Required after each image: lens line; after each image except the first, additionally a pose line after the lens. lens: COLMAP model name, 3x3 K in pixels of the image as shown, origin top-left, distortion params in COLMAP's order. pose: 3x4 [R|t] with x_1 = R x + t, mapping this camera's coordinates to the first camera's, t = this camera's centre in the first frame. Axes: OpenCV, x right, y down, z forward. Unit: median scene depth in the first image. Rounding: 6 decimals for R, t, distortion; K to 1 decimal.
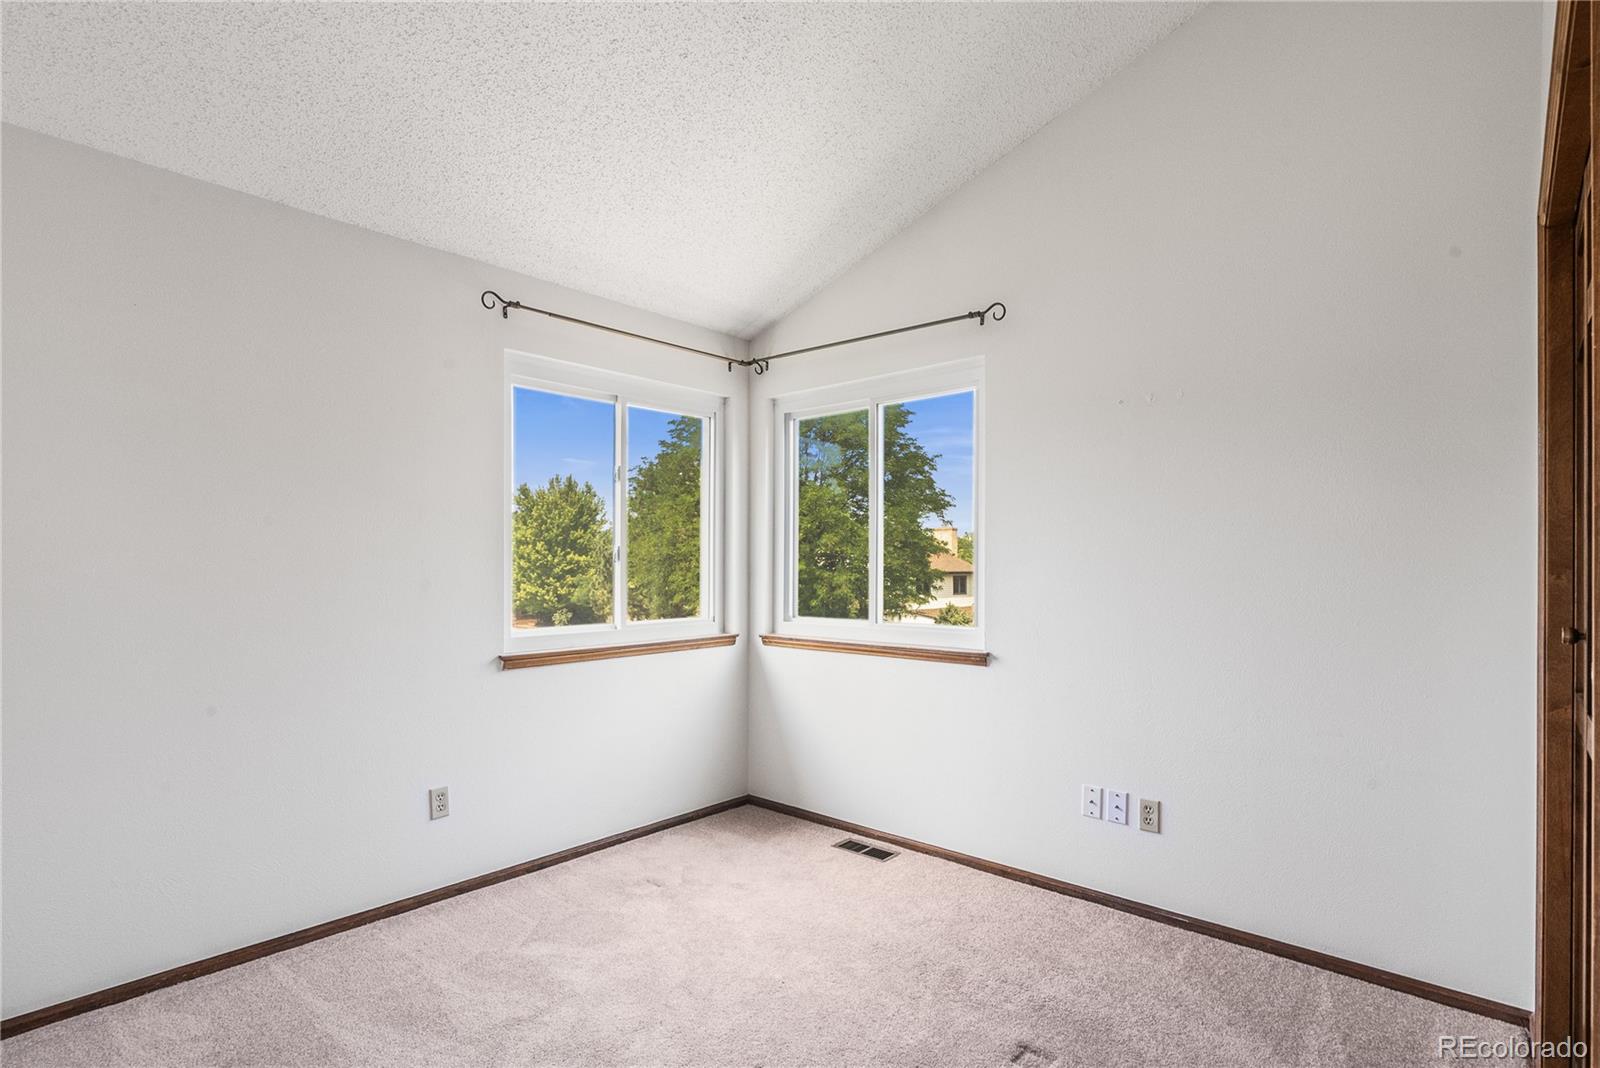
lens RADIAL K [[795.1, 0, 797.6], [0, 795.1, 564.6], [0, 0, 1]] dist [0.000826, 0.000103]
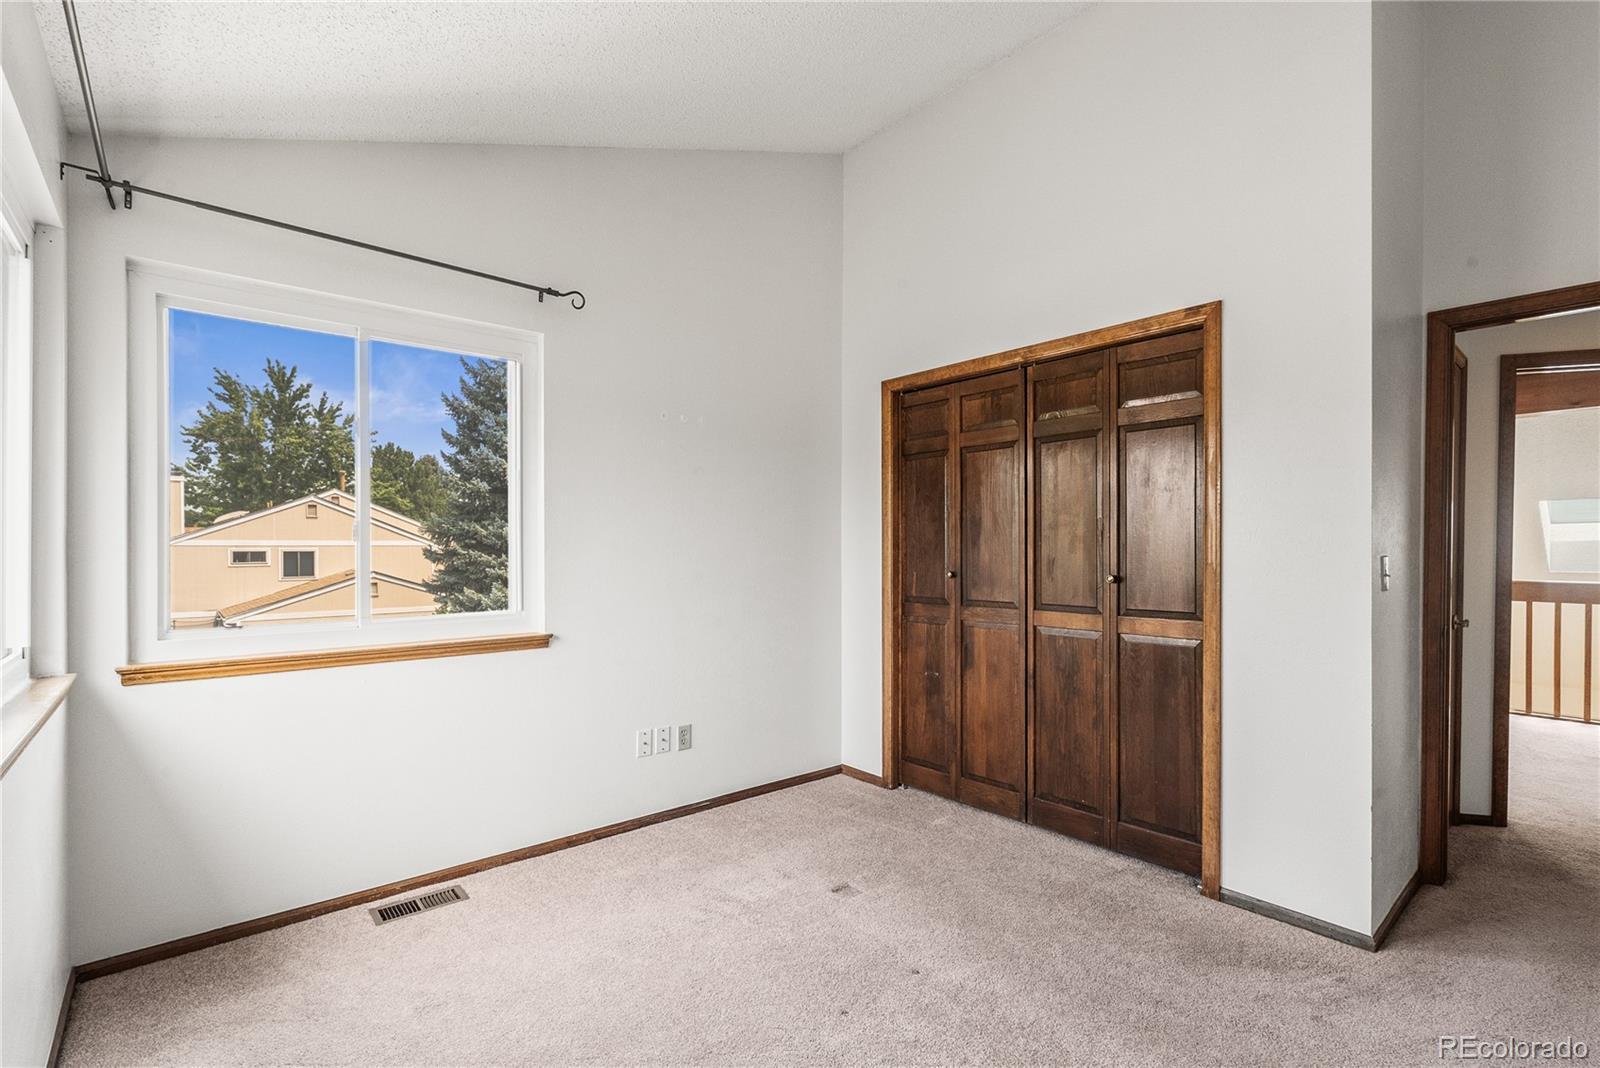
lens RADIAL K [[726.6, 0, 799.6], [0, 726.6, 551.4], [0, 0, 1]] dist [-0.000524, -0.000292]
pose [[0.138441, -0.007311, 0.990344, -0.581152], [0.000157, 0.999973, 0.007360, 0.000497], [-0.990371, -0.000864, 0.138439, 0.526464]]
